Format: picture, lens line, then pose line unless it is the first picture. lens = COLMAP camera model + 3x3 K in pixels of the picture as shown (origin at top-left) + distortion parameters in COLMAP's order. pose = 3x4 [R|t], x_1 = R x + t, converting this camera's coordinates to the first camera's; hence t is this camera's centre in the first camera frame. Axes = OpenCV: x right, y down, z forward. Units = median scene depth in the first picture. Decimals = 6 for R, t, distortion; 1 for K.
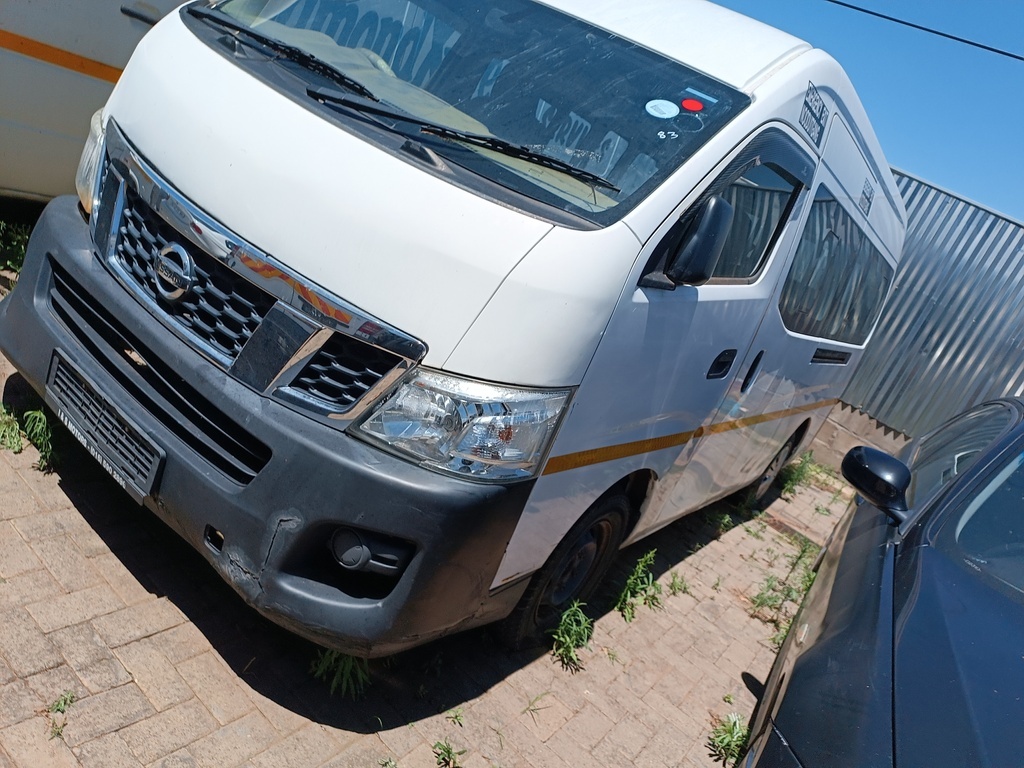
lens RADIAL K [[733.1, 0, 512.4], [0, 733.1, 389.0], [0, 0, 1]] dist [0.029900, -0.035593]
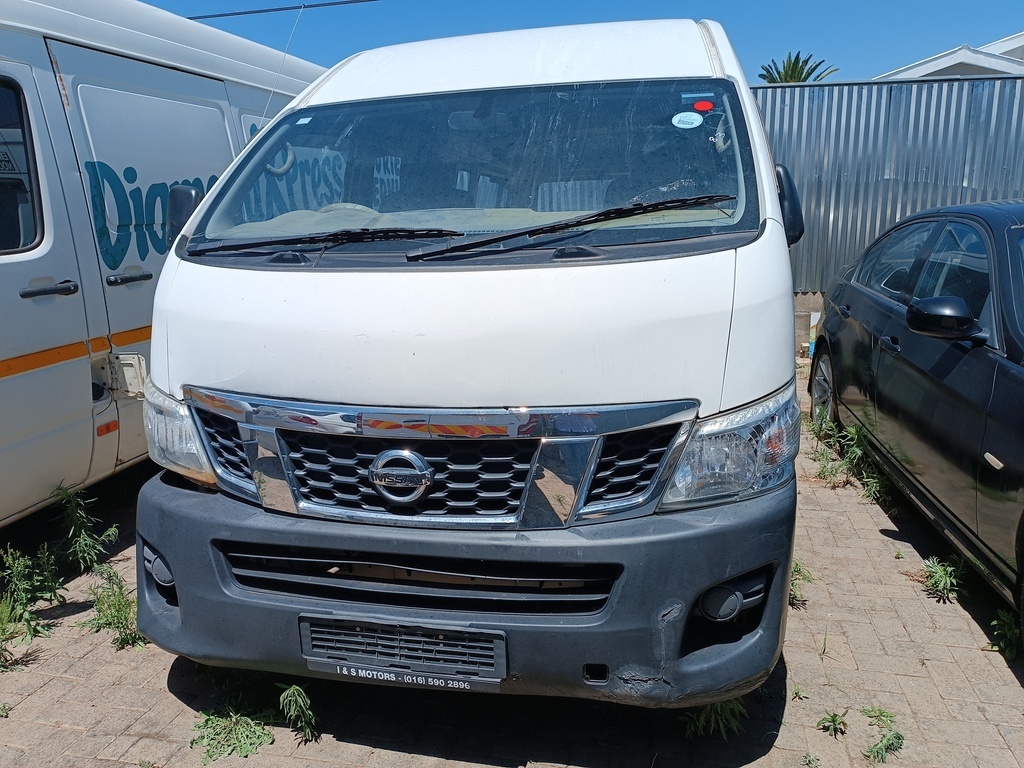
lens RADIAL K [[716.3, 0, 511.4], [0, 716.3, 397.2], [0, 0, 1]] dist [0.012349, -0.002540]
pose [[0.835976, -0.514048, 0.192090, -0.472307], [0.518689, 0.854462, 0.029272, -0.203764], [-0.179181, 0.075165, 0.980941, 0.012273]]
